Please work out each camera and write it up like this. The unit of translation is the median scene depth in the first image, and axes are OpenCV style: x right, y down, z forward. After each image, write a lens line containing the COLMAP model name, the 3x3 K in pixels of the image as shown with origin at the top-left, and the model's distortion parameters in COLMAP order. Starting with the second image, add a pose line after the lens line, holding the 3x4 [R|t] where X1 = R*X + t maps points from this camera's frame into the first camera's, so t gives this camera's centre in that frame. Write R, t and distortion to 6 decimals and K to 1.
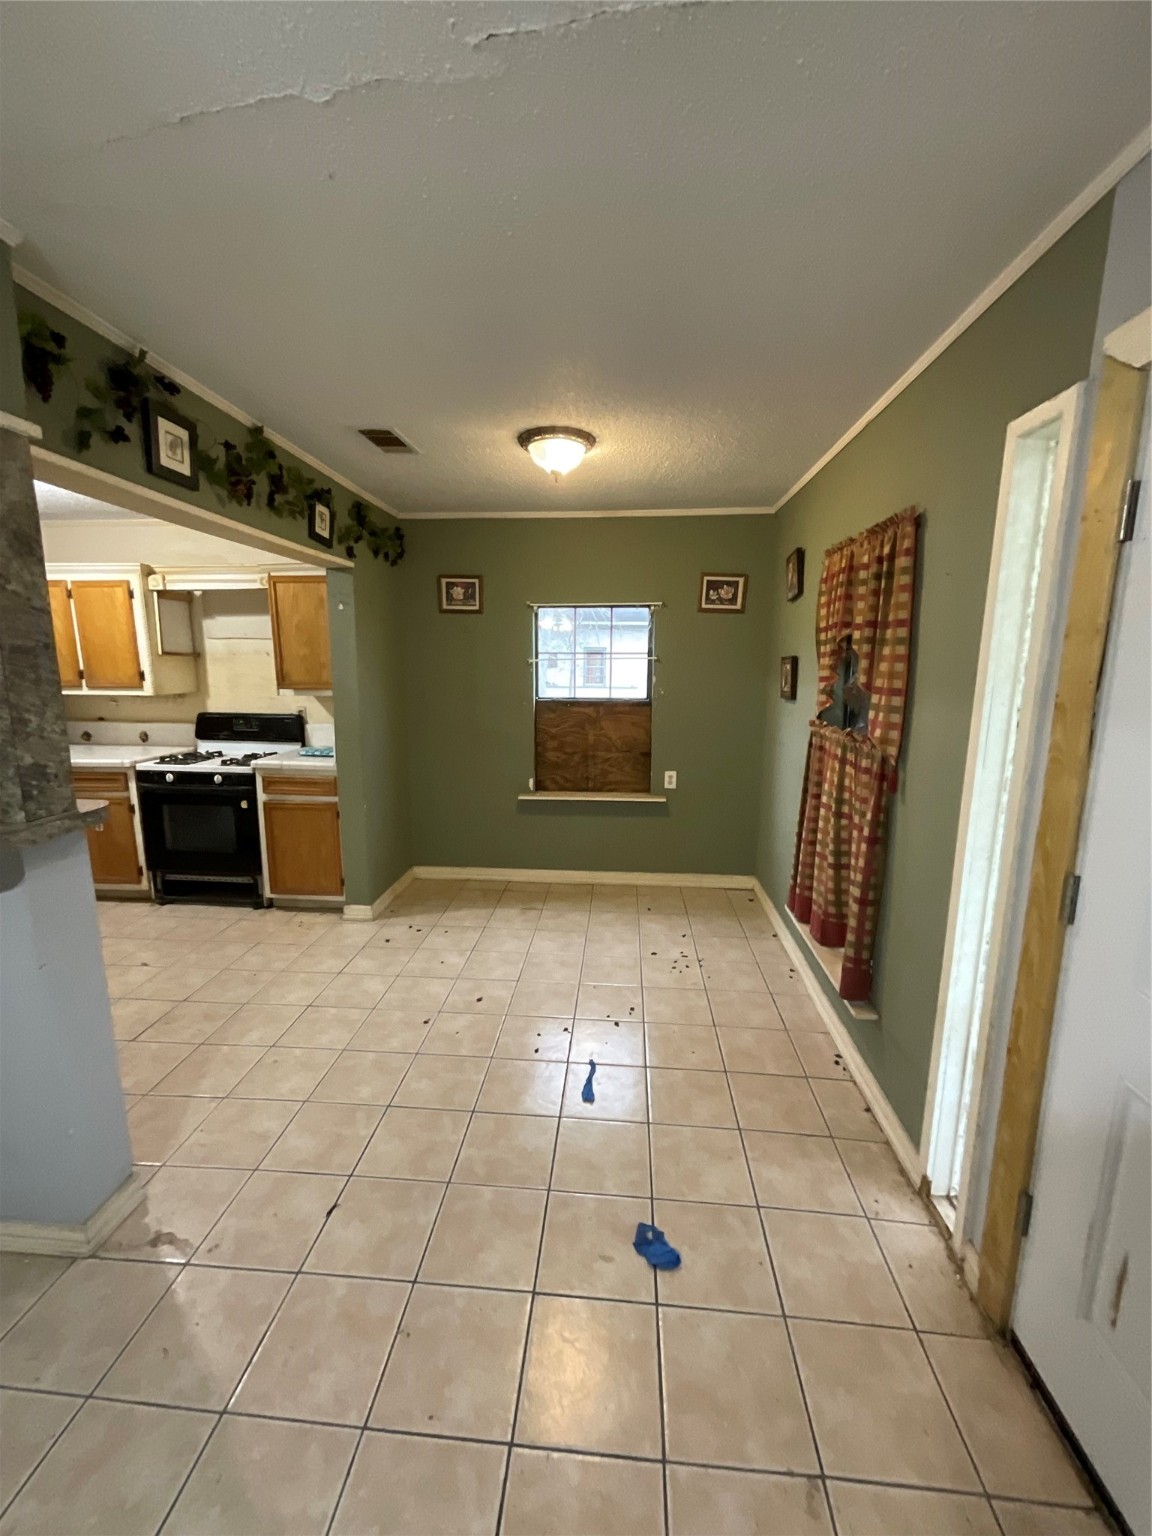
lens RADIAL K [[618.2, 0, 575.9], [0, 618.2, 771.0], [0, 0, 1]] dist [-0.003892, -0.001087]
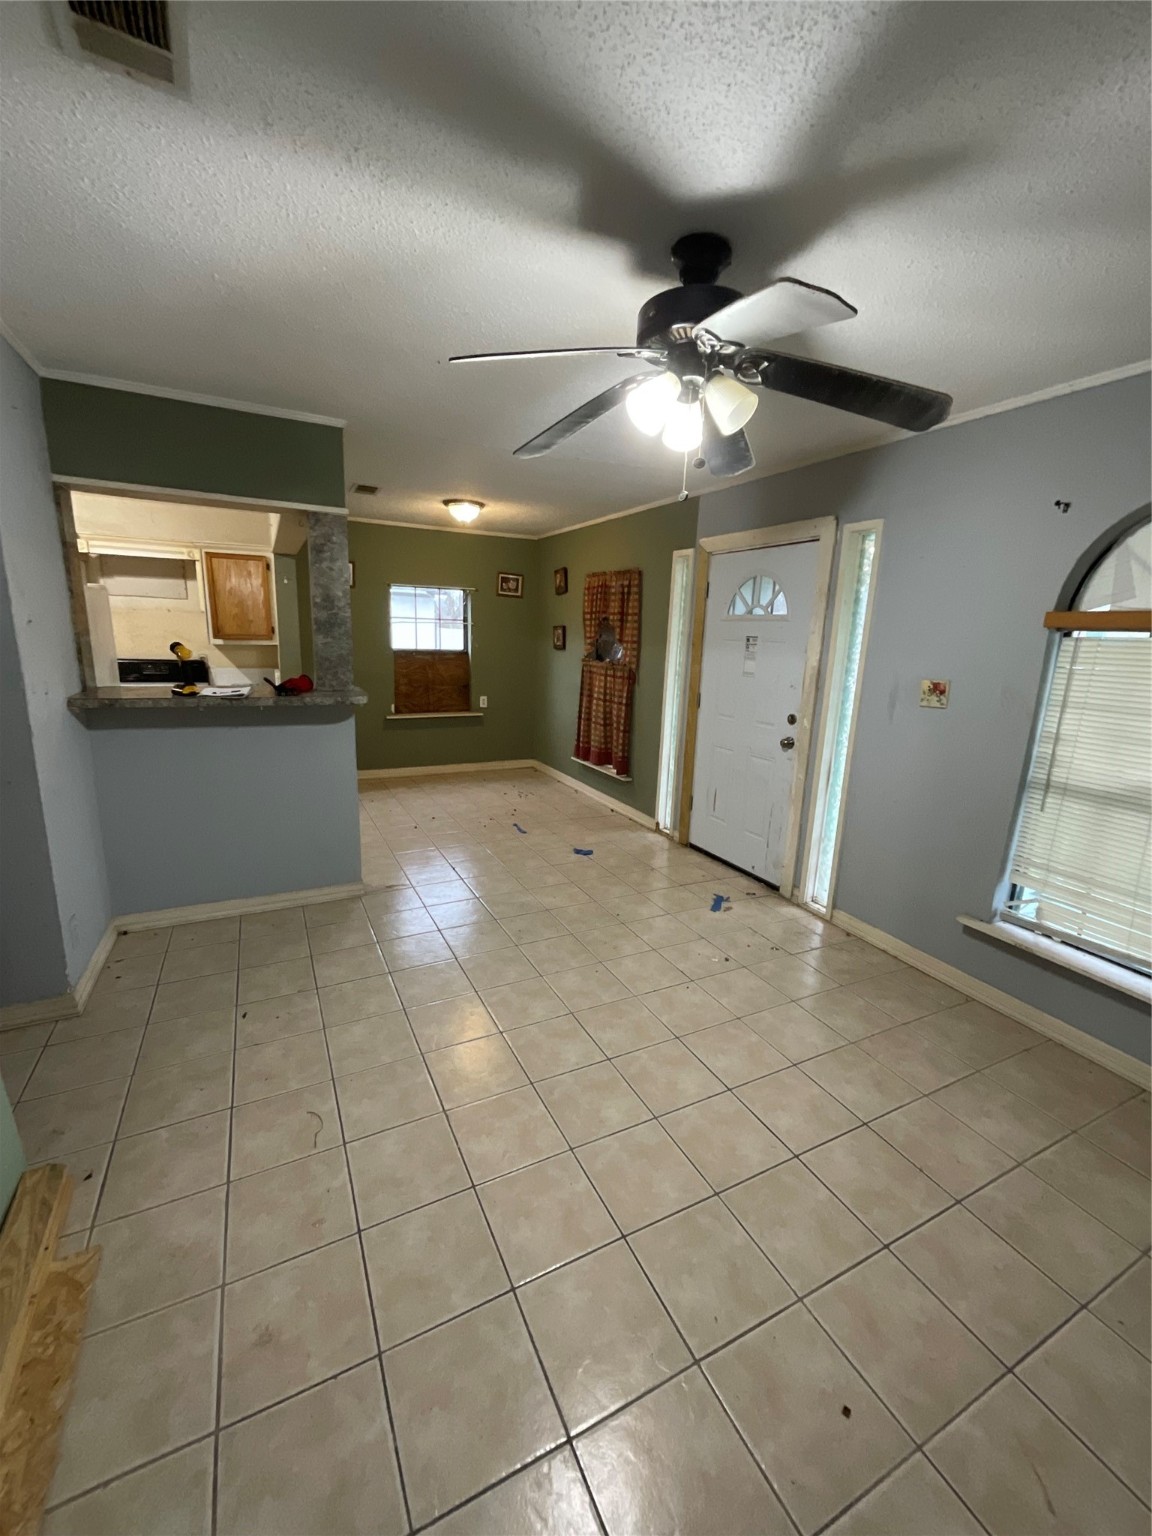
lens RADIAL K [[618.2, 0, 574.5], [0, 618.2, 774.1], [0, 0, 1]] dist [-0.003892, -0.001087]
pose [[0.853014, -0.093663, 0.513415, -0.680466], [0.063317, 0.995070, 0.076333, 0.131255], [-0.518033, -0.032605, 0.854739, -0.683690]]
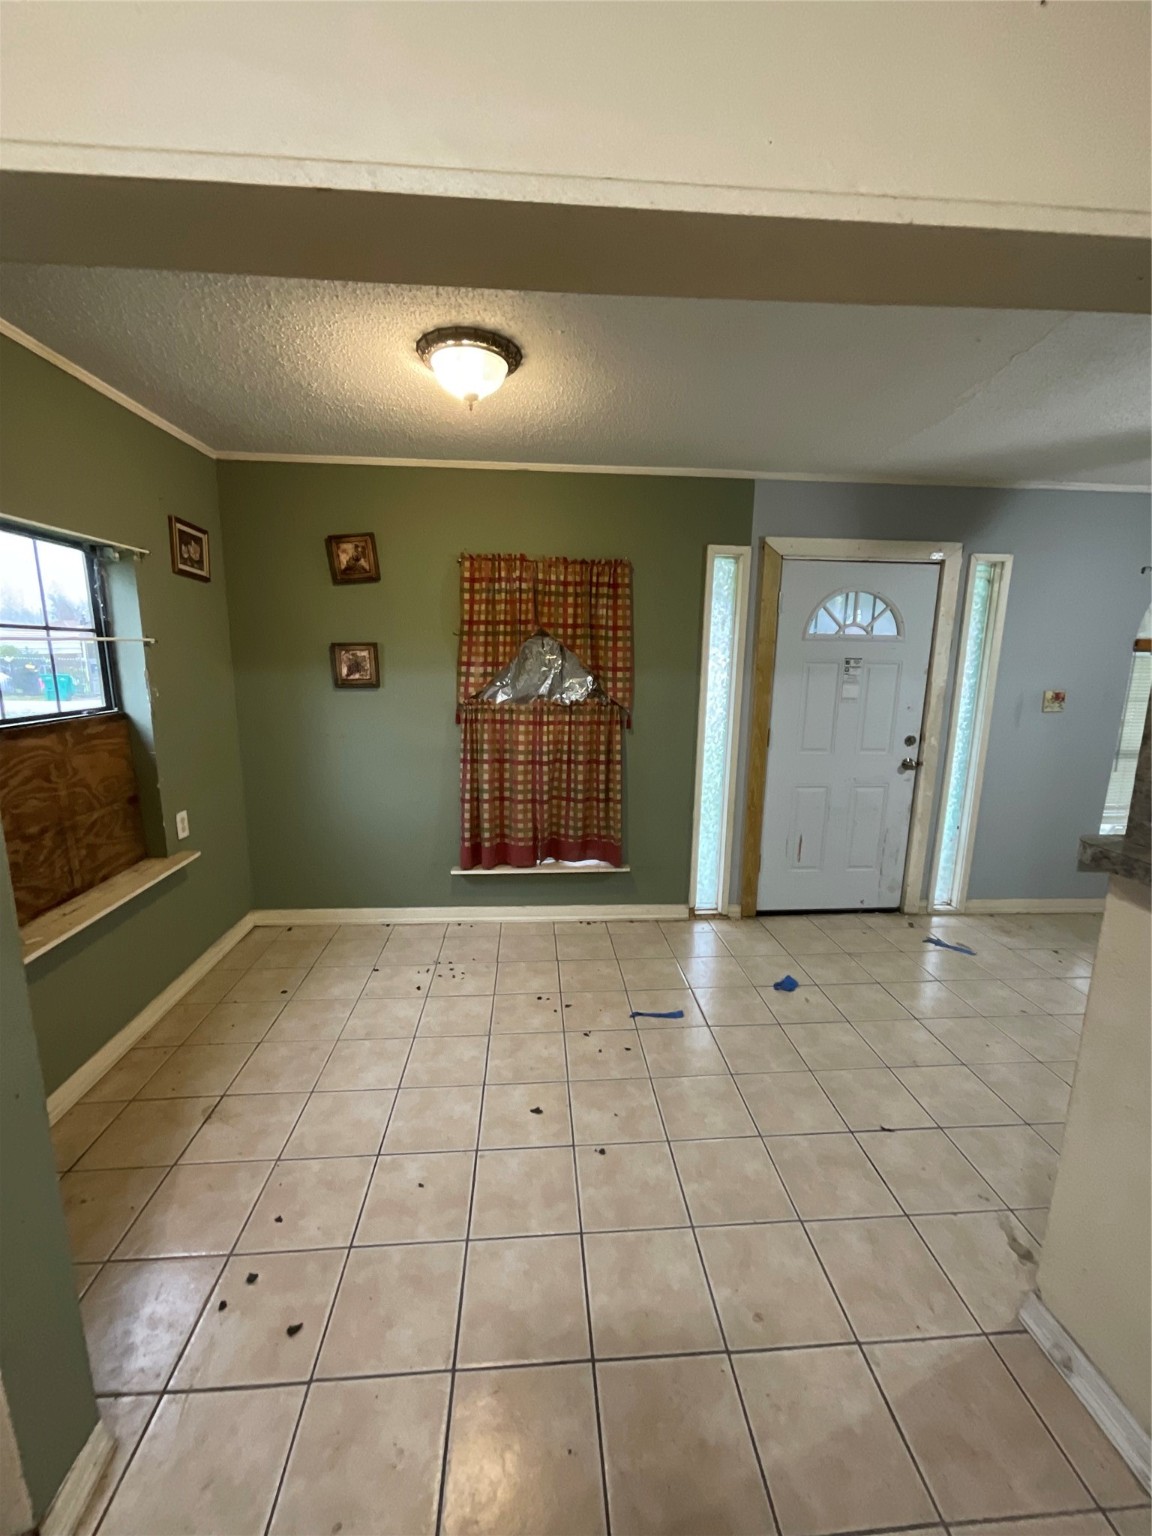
lens RADIAL K [[618.2, 0, 572.5], [0, 618.2, 770.1], [0, 0, 1]] dist [-0.003892, -0.001087]
pose [[-0.145865, -0.186776, 0.971513, -0.768905], [0.162112, 0.964230, 0.209715, -0.161170], [-0.975932, 0.188084, -0.110369, 0.928845]]
